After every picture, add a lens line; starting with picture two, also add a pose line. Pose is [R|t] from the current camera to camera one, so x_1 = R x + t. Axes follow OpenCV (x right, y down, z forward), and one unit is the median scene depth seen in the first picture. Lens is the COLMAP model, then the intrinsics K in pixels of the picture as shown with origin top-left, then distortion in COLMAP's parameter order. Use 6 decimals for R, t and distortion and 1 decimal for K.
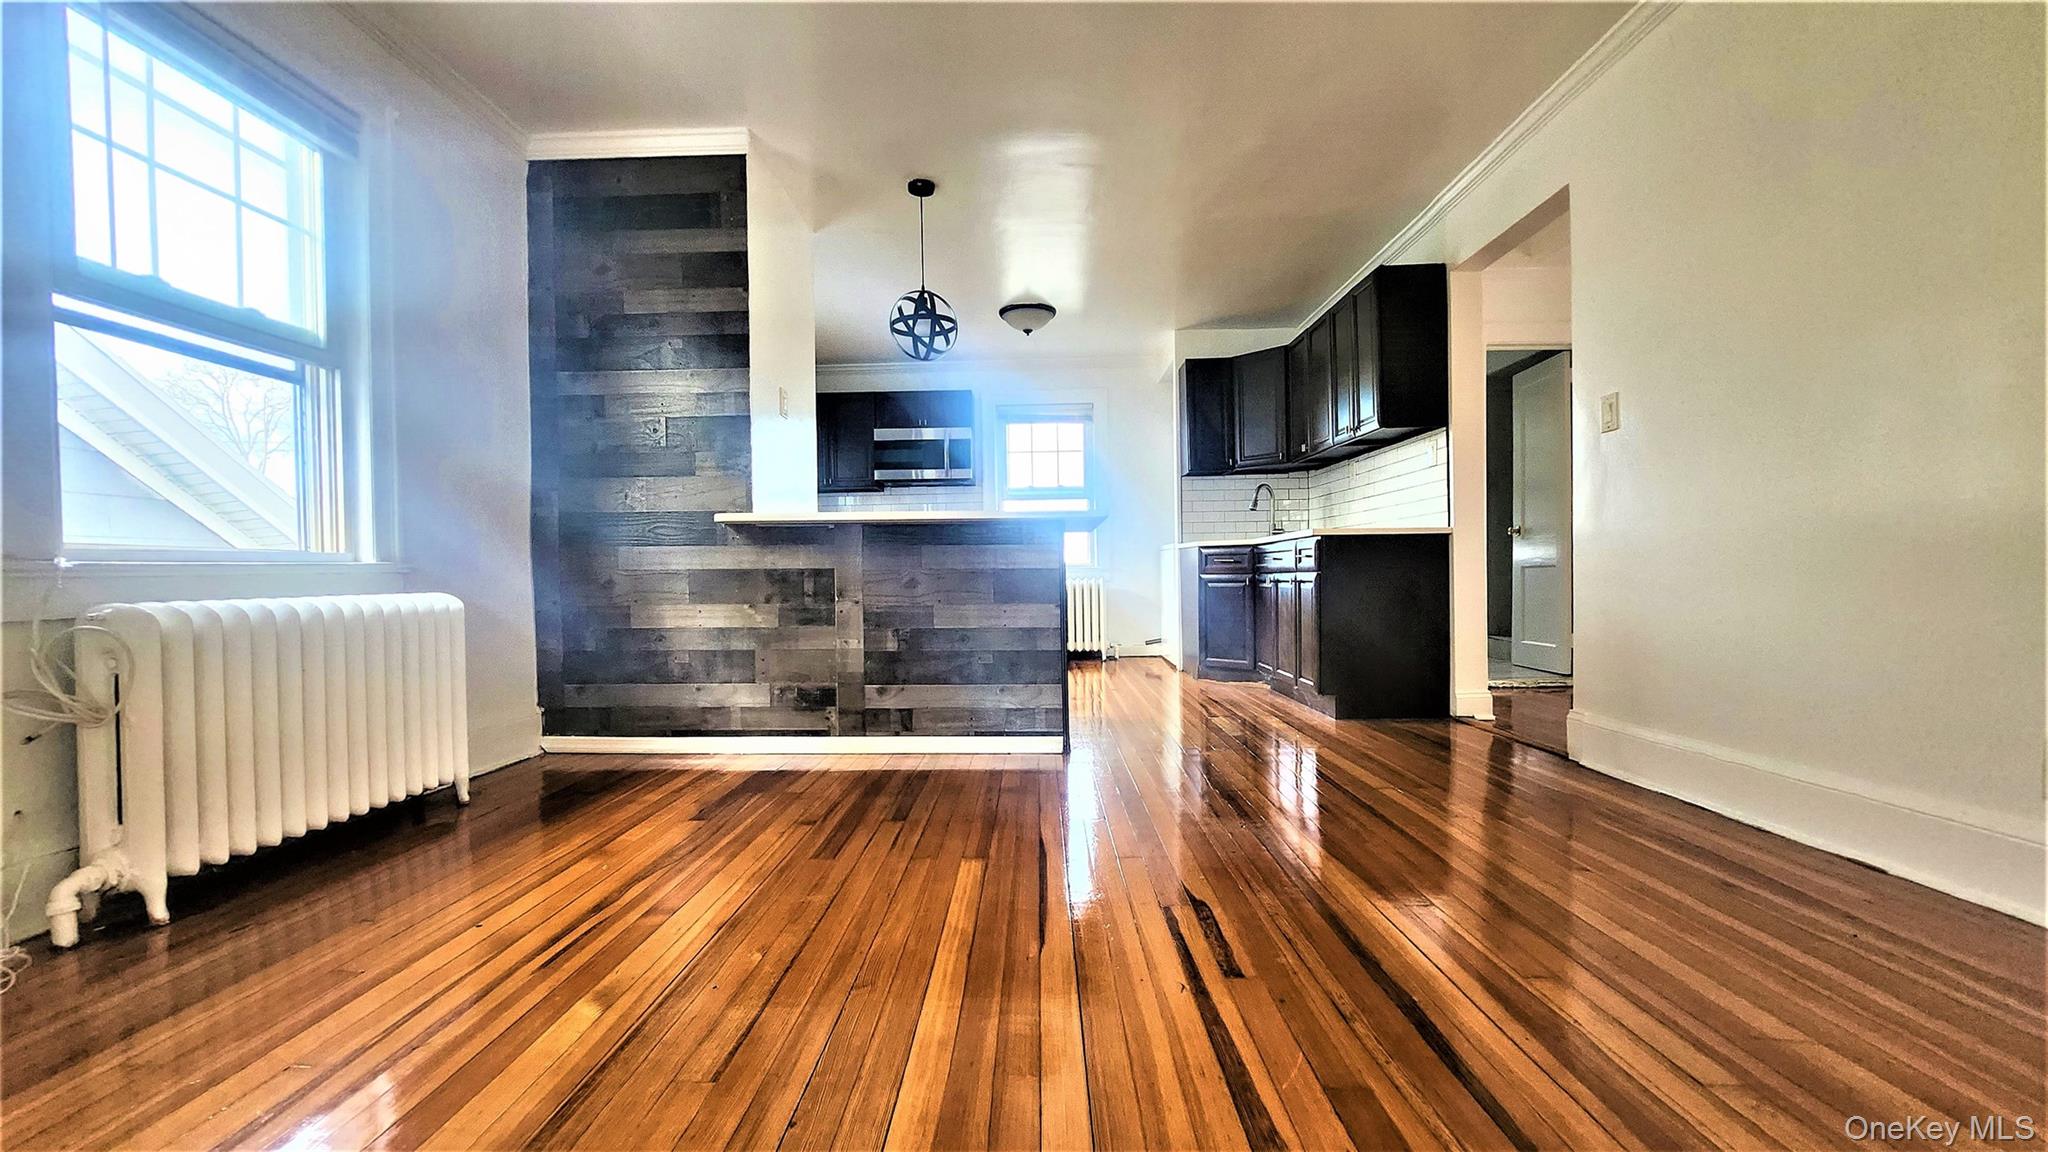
lens RADIAL K [[820.5, 0, 1021.3], [0, 820.5, 594.1], [0, 0, 1]] dist [-0.013032, -0.000202]
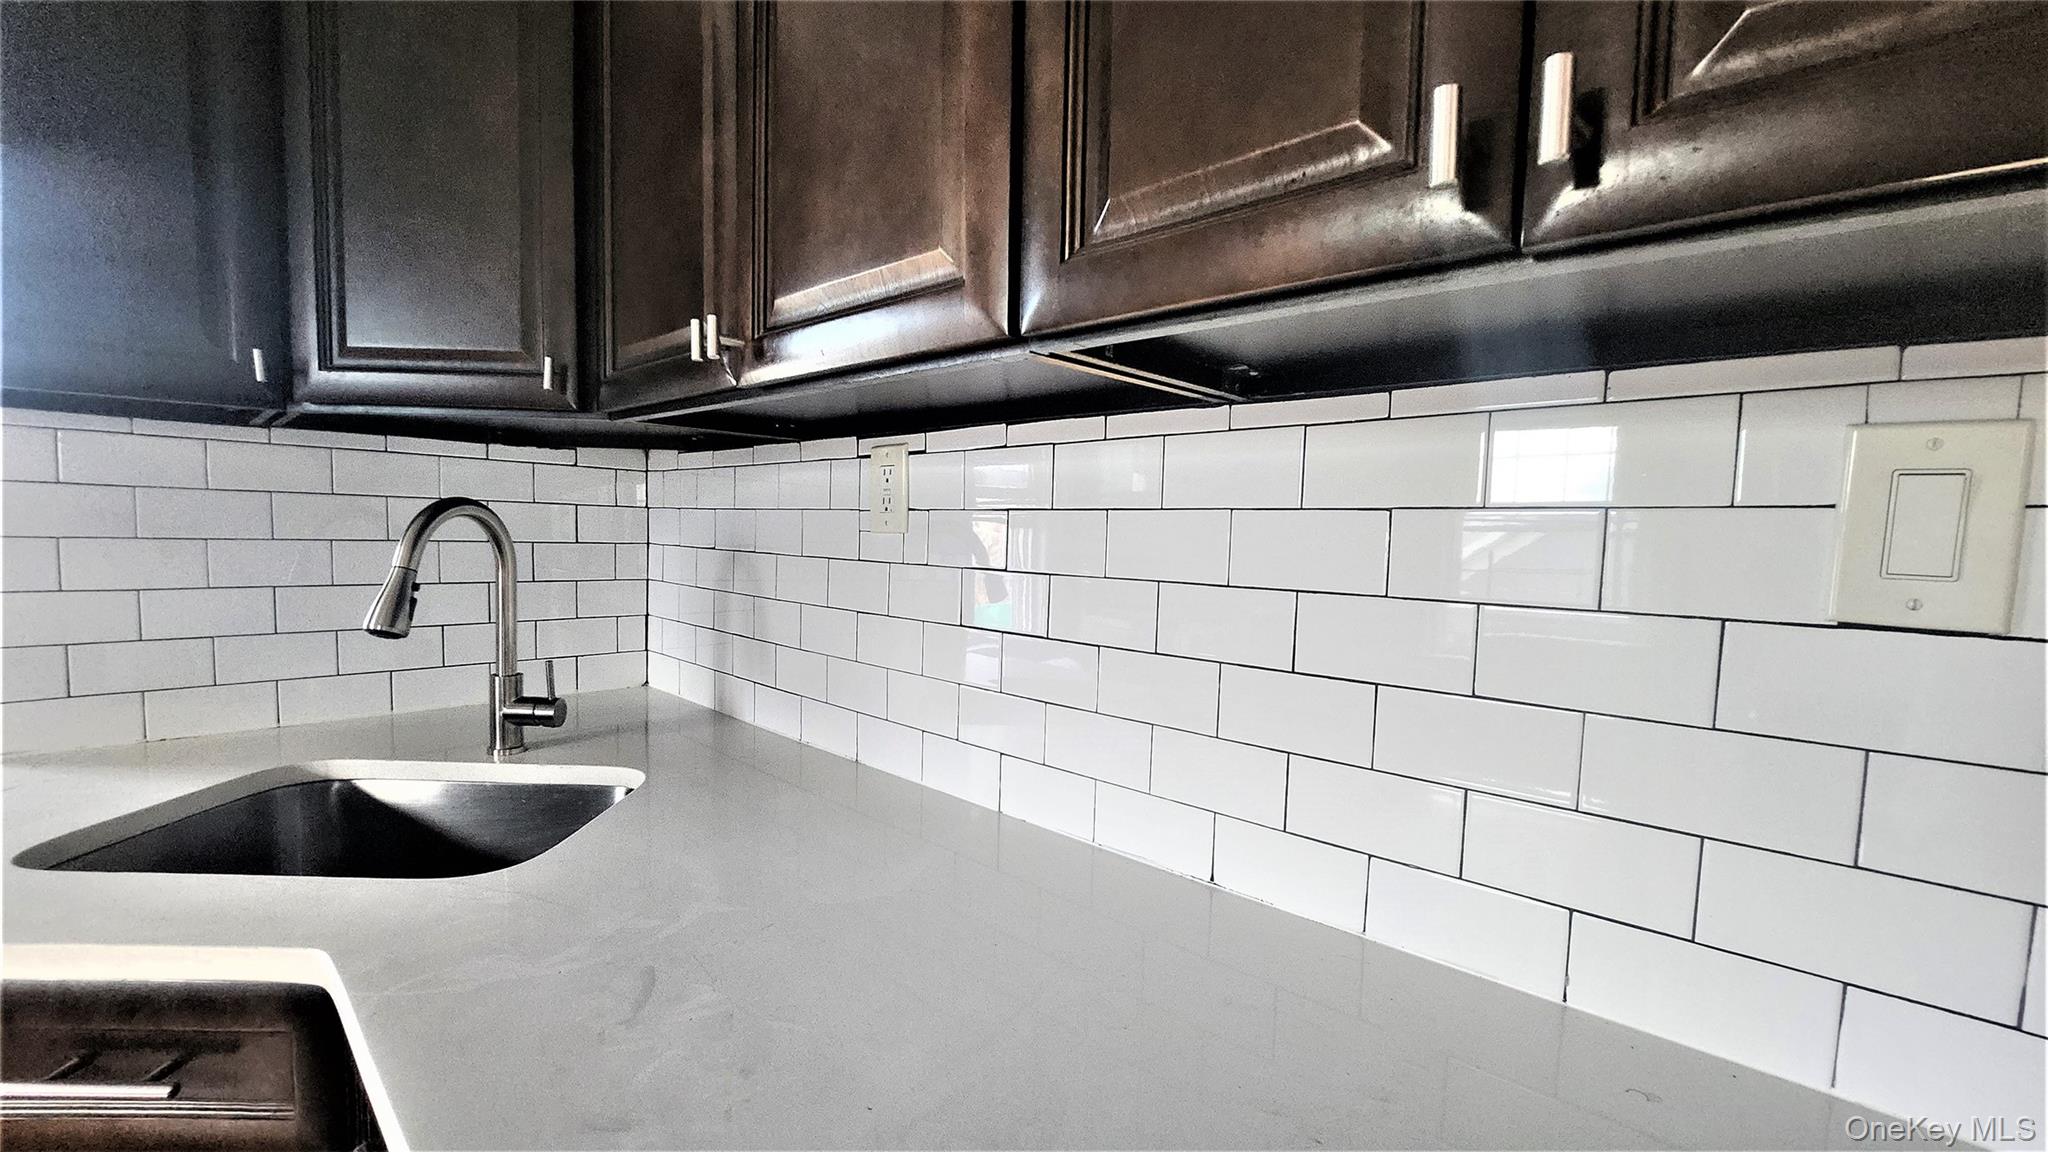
lens RADIAL K [[820.5, 0, 1021.3], [0, 820.5, 594.1], [0, 0, 1]] dist [-0.013032, -0.000202]
pose [[0.667028, -0.024194, 0.744639, 0.393276], [-0.015522, 0.998804, 0.046356, -0.202117], [-0.744871, -0.042480, 0.665855, 1.250948]]
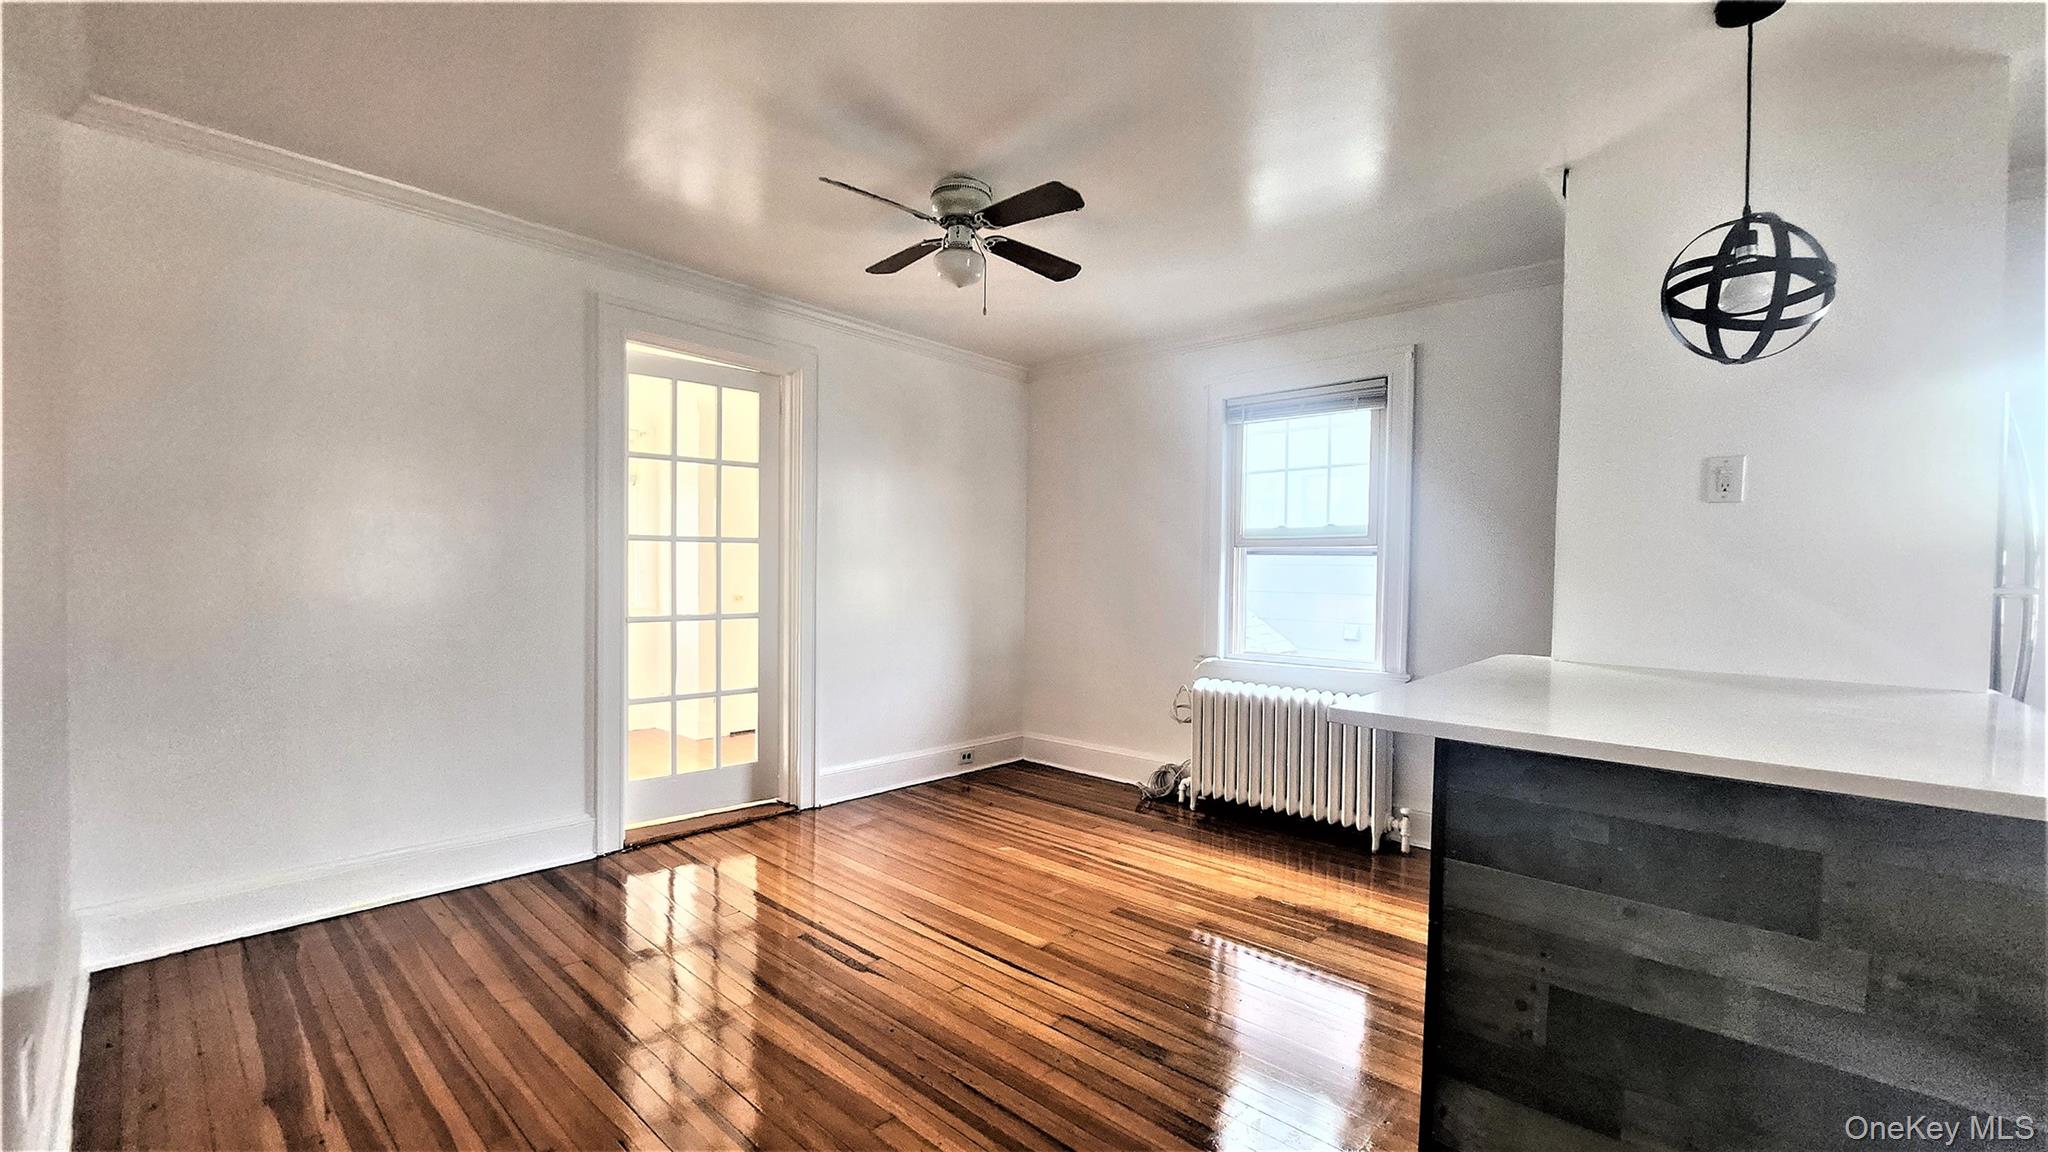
lens RADIAL K [[820.5, 0, 1021.3], [0, 820.5, 594.1], [0, 0, 1]] dist [-0.013032, -0.000202]
pose [[-0.654355, 0.025012, -0.755773, 0.580536], [-0.023590, 0.998291, 0.053463, -0.186407], [0.755819, 0.052813, -0.652647, 1.117609]]
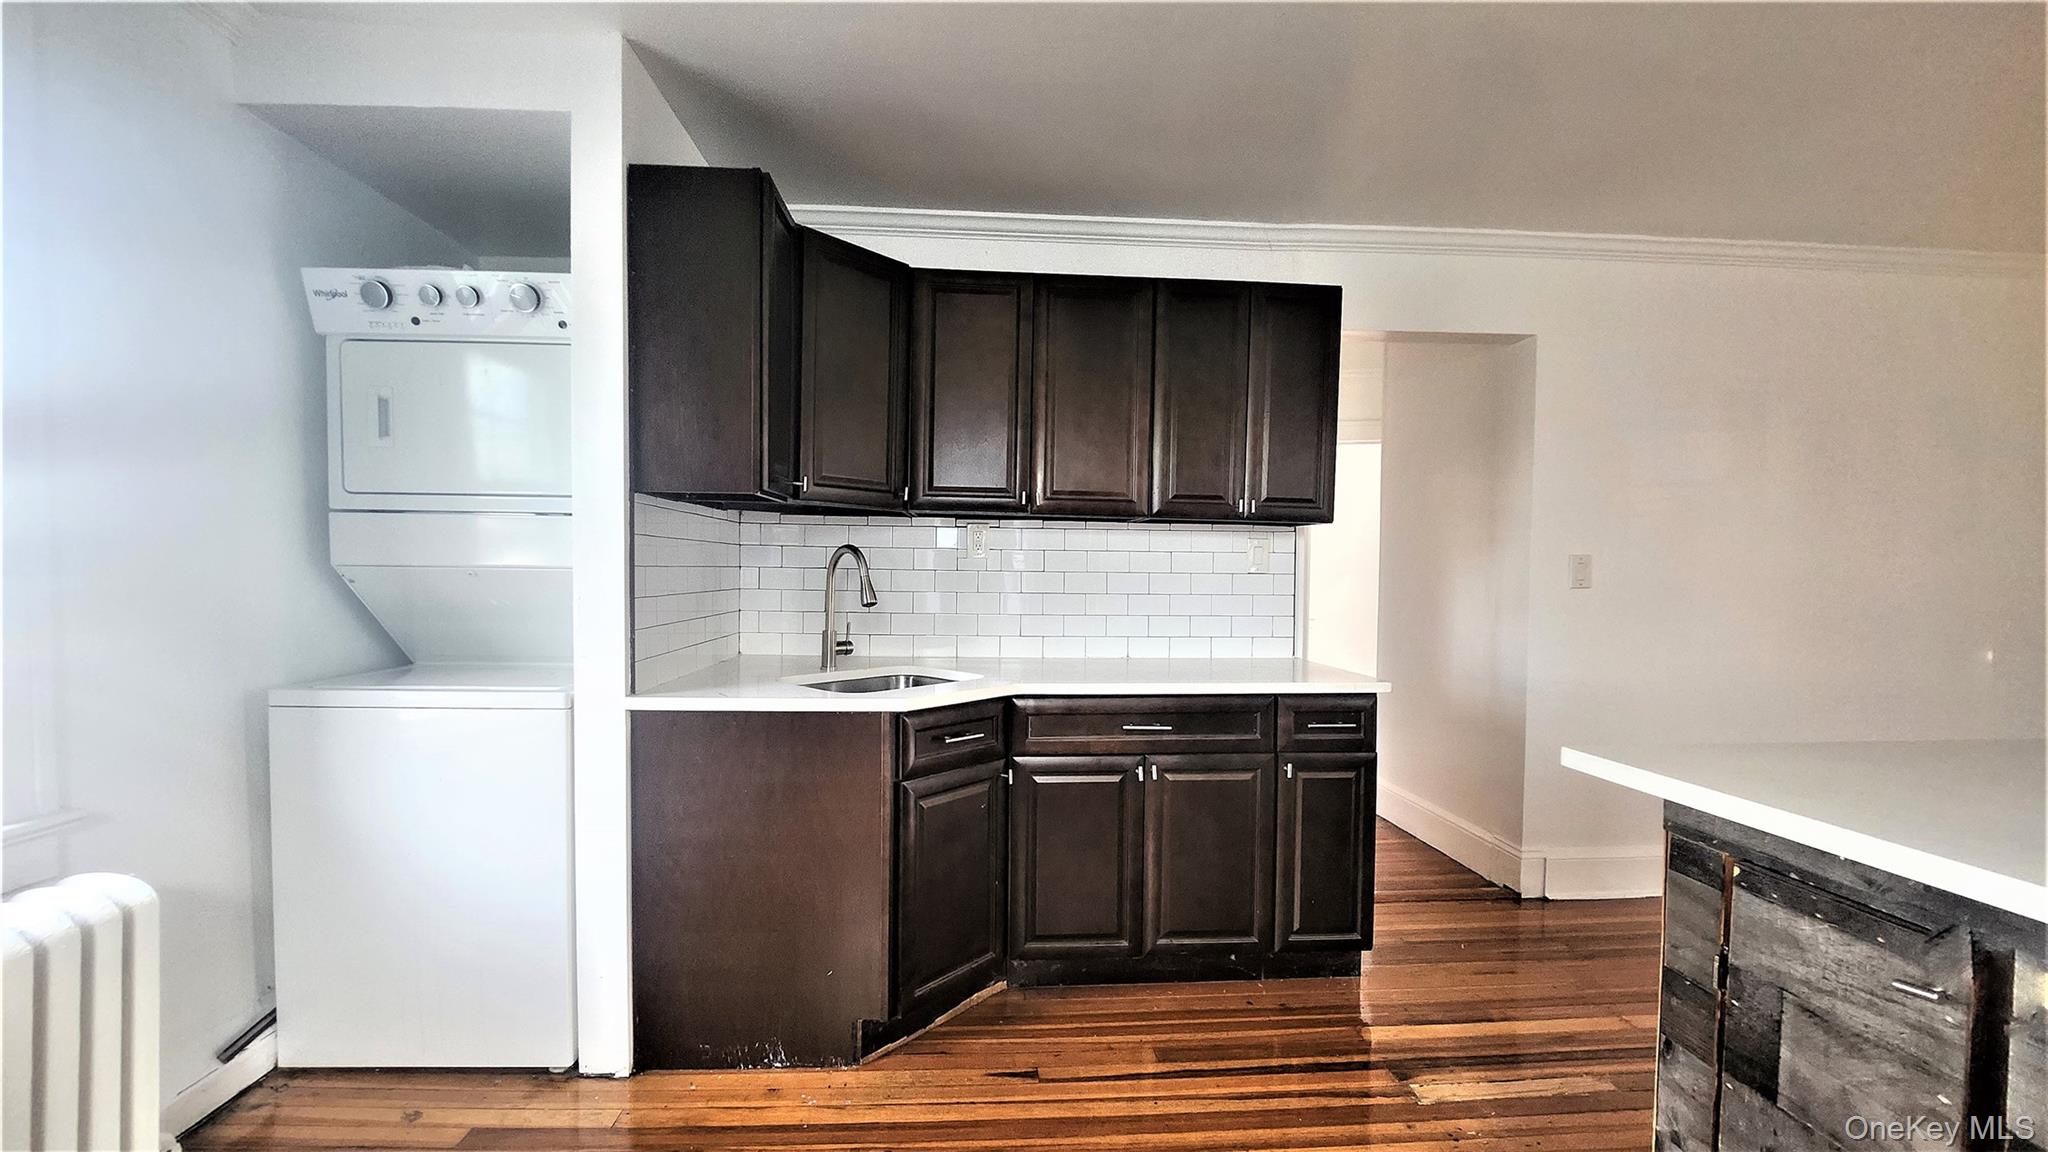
lens RADIAL K [[820.5, 0, 1021.3], [0, 820.5, 594.1], [0, 0, 1]] dist [-0.013032, -0.000202]
pose [[-0.079862, -0.016775, 0.996665, -0.266435], [0.015829, 0.999711, 0.018094, -0.189034], [-0.996680, 0.017221, -0.079573, 1.562652]]
